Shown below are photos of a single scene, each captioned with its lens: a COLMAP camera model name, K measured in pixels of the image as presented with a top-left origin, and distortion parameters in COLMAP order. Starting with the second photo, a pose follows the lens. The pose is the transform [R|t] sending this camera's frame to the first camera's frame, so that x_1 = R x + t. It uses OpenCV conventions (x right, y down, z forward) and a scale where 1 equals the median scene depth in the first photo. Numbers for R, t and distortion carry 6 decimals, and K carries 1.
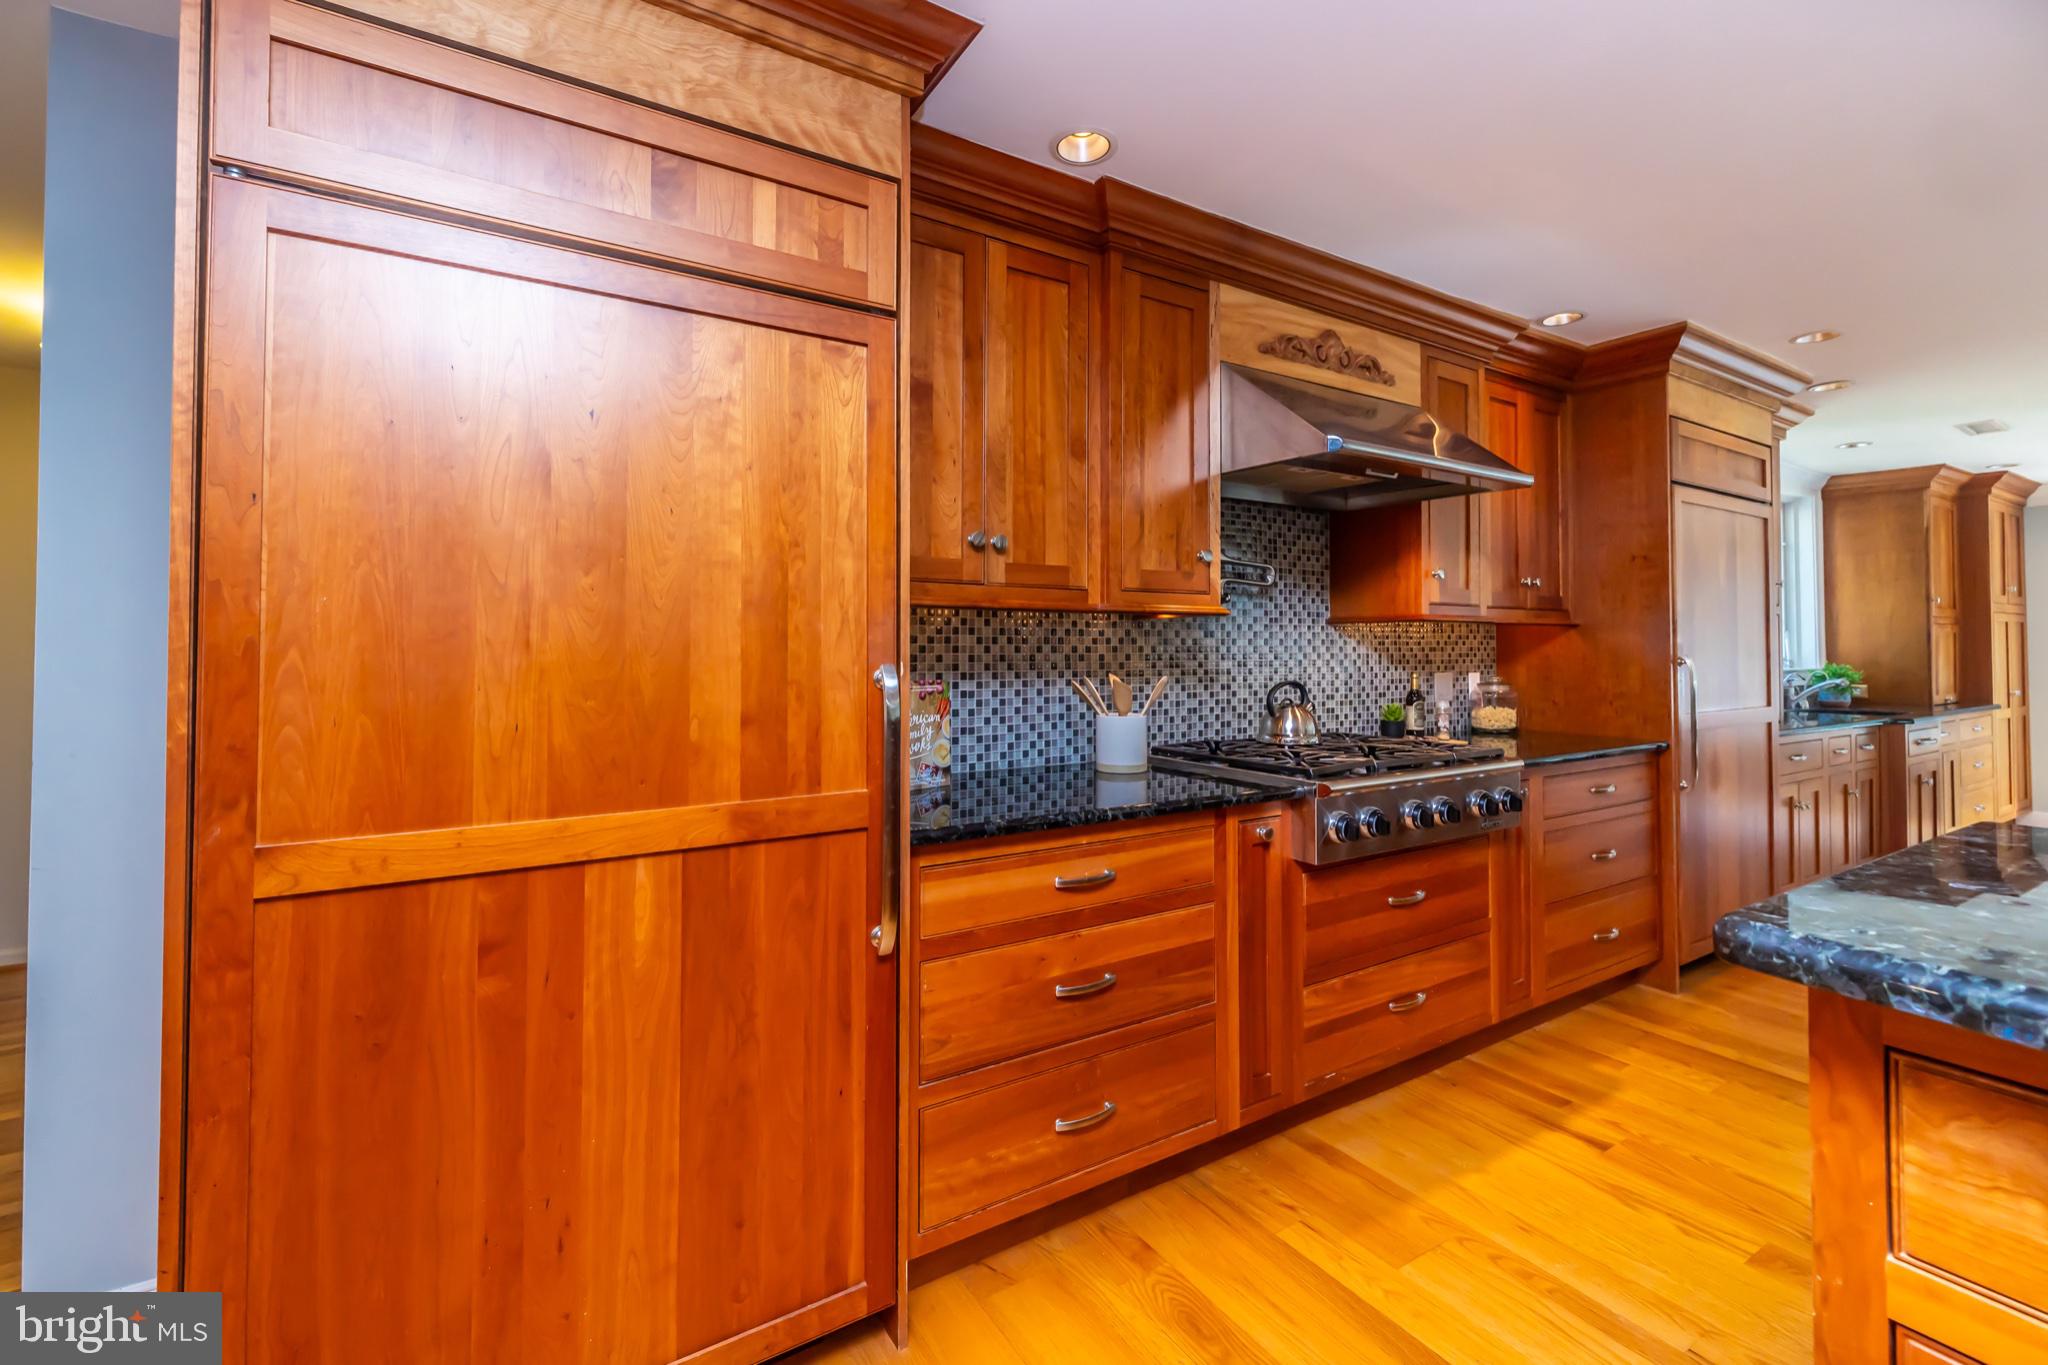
lens RADIAL K [[876.9, 0, 1015.2], [0, 876.9, 653.4], [0, 0, 1]] dist [0.000998, 0.000242]
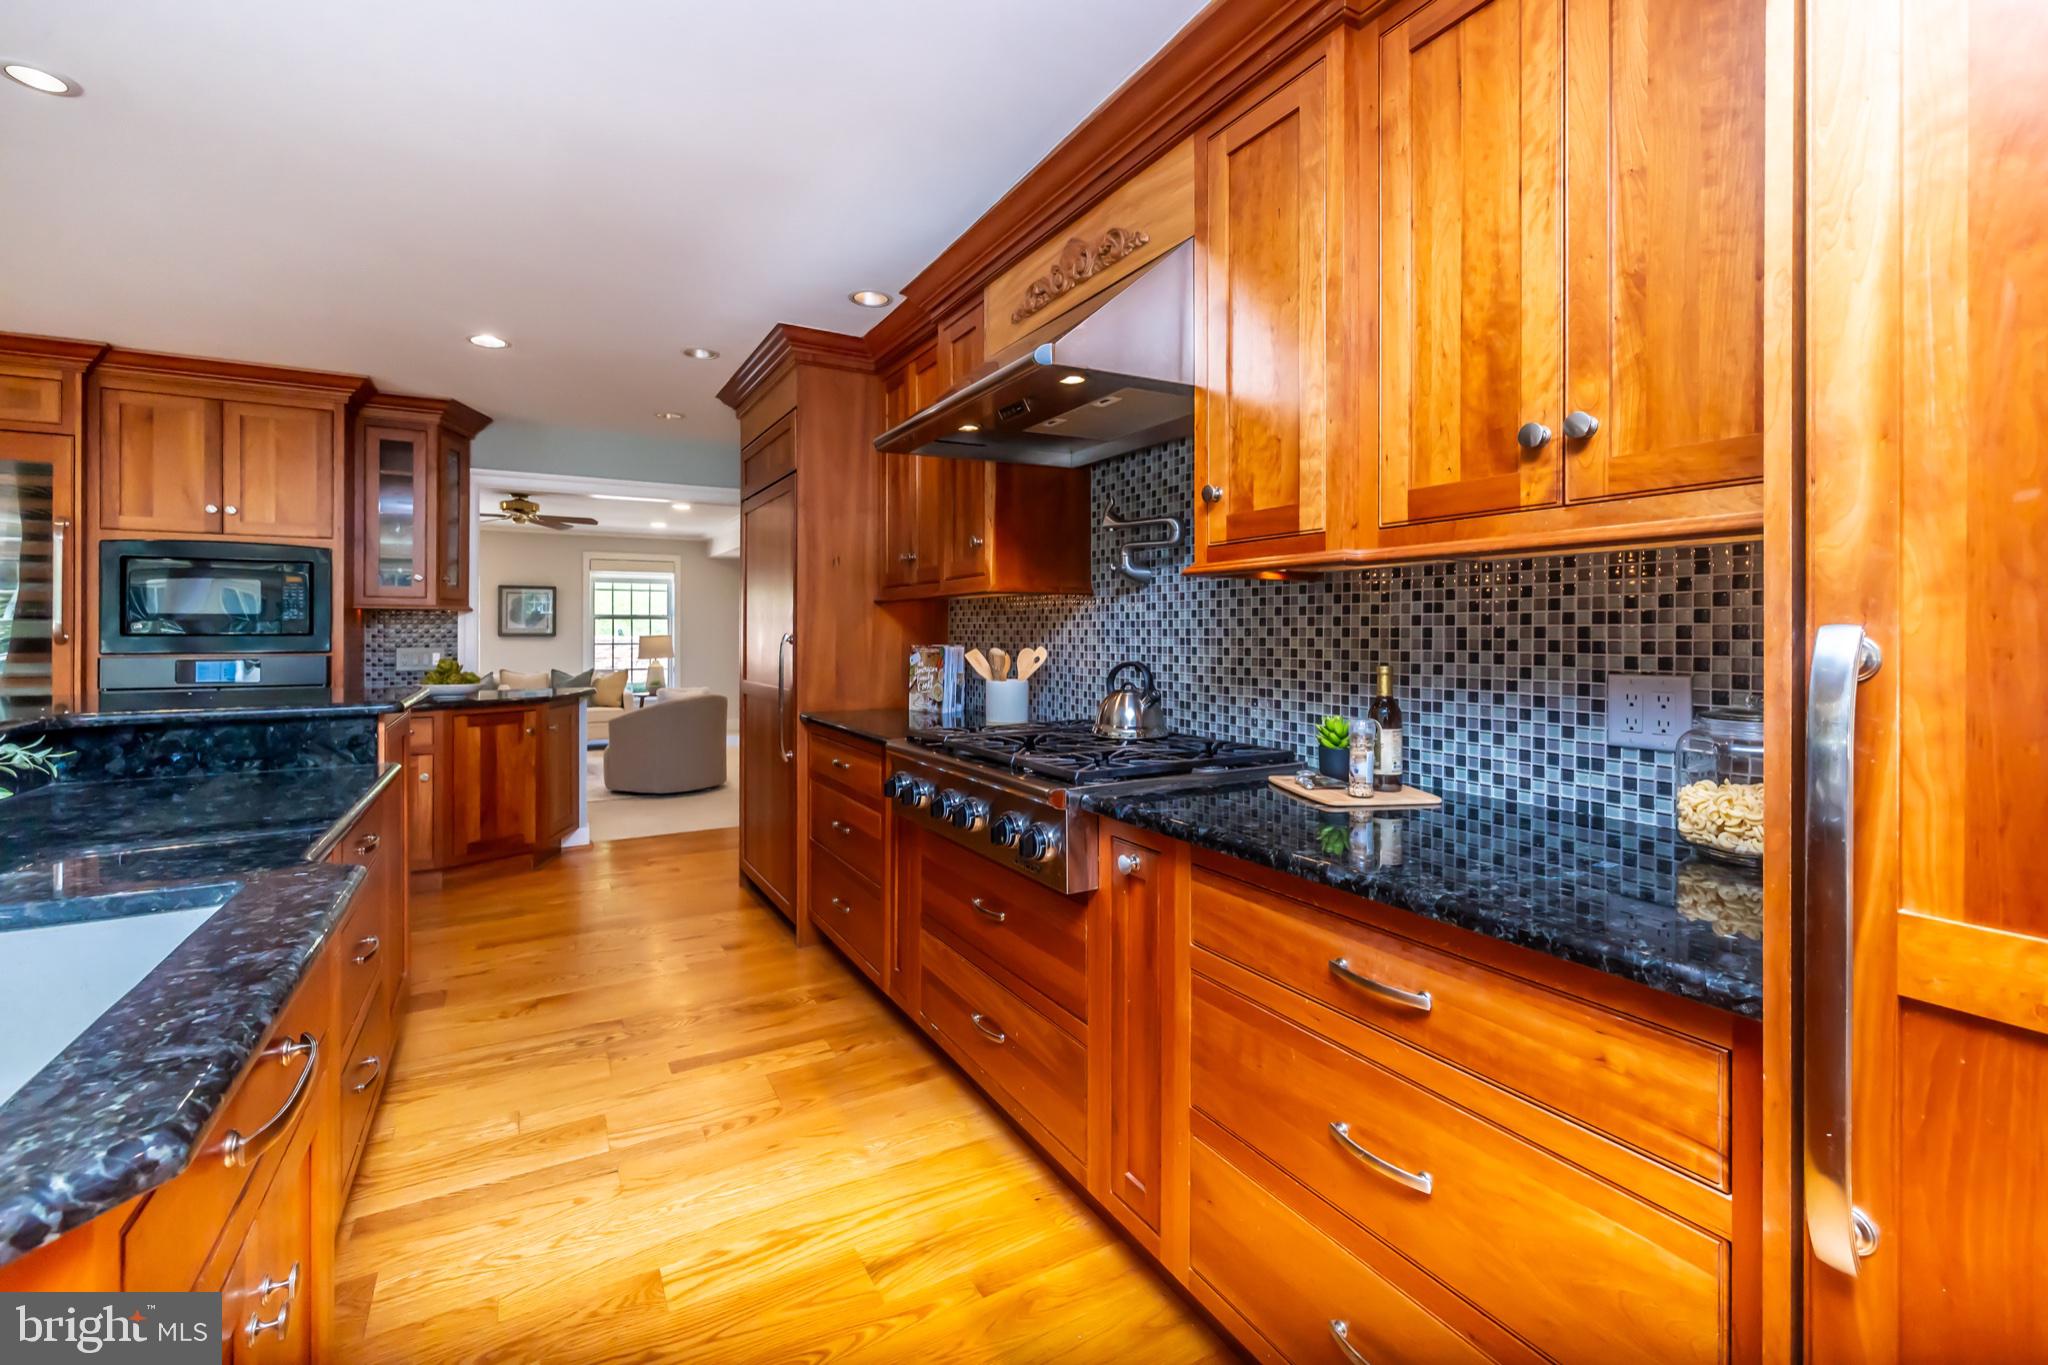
lens RADIAL K [[876.9, 0, 1015.2], [0, 876.9, 653.4], [0, 0, 1]] dist [0.000998, 0.000242]
pose [[-0.048032, 0.024363, -0.998549, 1.095226], [-0.003360, 0.999693, 0.024552, 0.003826], [0.998840, 0.004535, -0.047936, 0.895194]]
